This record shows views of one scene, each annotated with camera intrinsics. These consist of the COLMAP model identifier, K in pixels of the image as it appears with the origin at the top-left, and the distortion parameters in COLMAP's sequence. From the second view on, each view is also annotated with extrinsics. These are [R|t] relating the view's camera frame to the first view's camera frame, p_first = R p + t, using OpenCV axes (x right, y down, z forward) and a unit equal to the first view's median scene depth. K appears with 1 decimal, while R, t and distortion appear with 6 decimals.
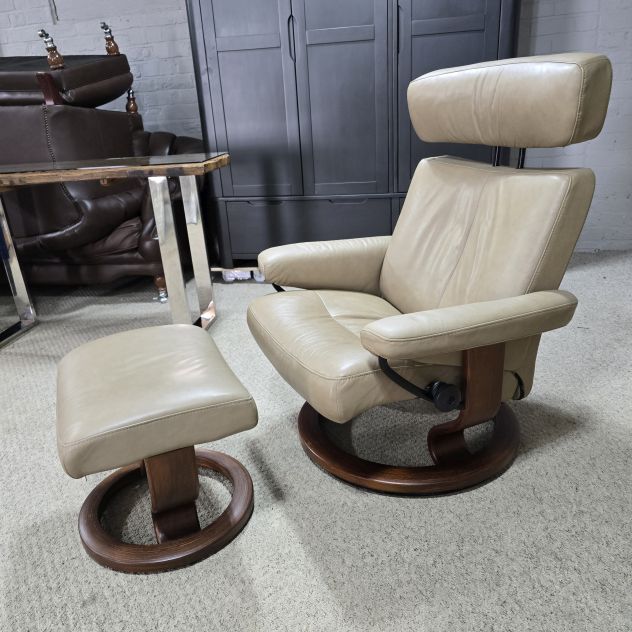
lens RADIAL K [[568.8, 0, 316.0], [0, 568.8, 316.0], [0, 0, 1]] dist [0.039759, -0.037383]
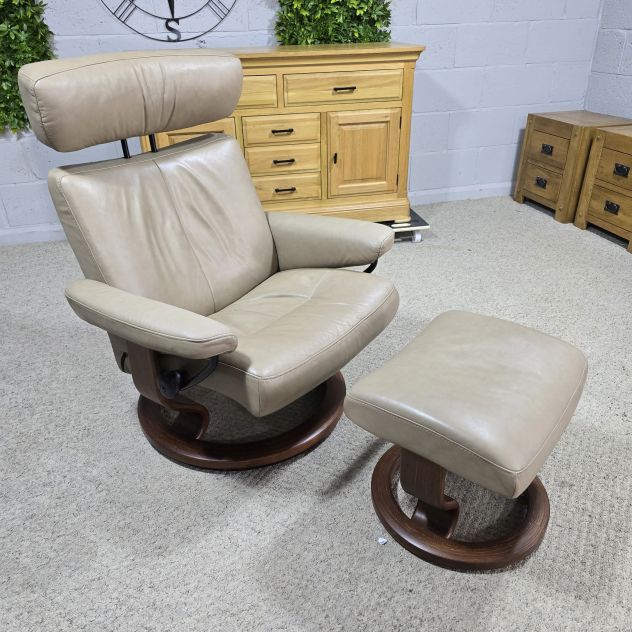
lens RADIAL K [[568.8, 0, 316.0], [0, 568.8, 316.0], [0, 0, 1]] dist [0.039759, -0.037383]
pose [[-0.486455, -0.336753, 0.806200, -0.811572], [0.365779, 0.759485, 0.537948, -0.512786], [-0.793453, 0.556578, -0.246278, 1.237746]]
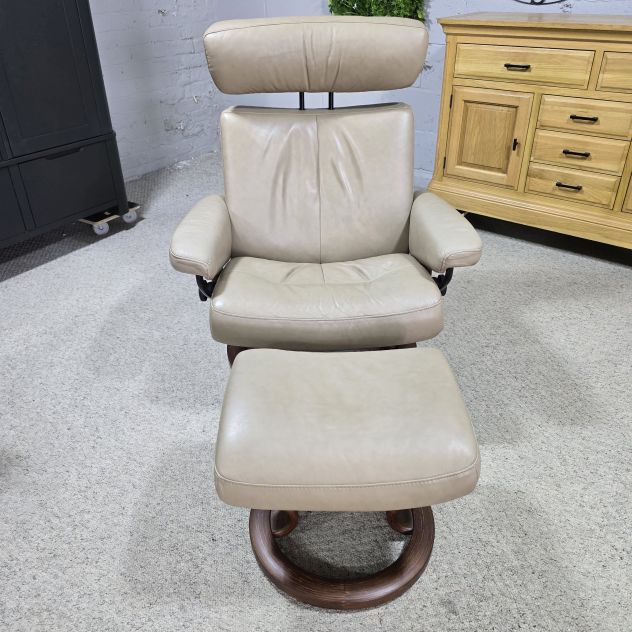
lens RADIAL K [[568.8, 0, 316.0], [0, 568.8, 316.0], [0, 0, 1]] dist [0.039759, -0.037383]
pose [[0.385574, -0.419124, 0.821990, -0.874491], [0.320164, 0.896297, 0.306832, -0.254828], [-0.865348, 0.144865, 0.479777, 0.520428]]
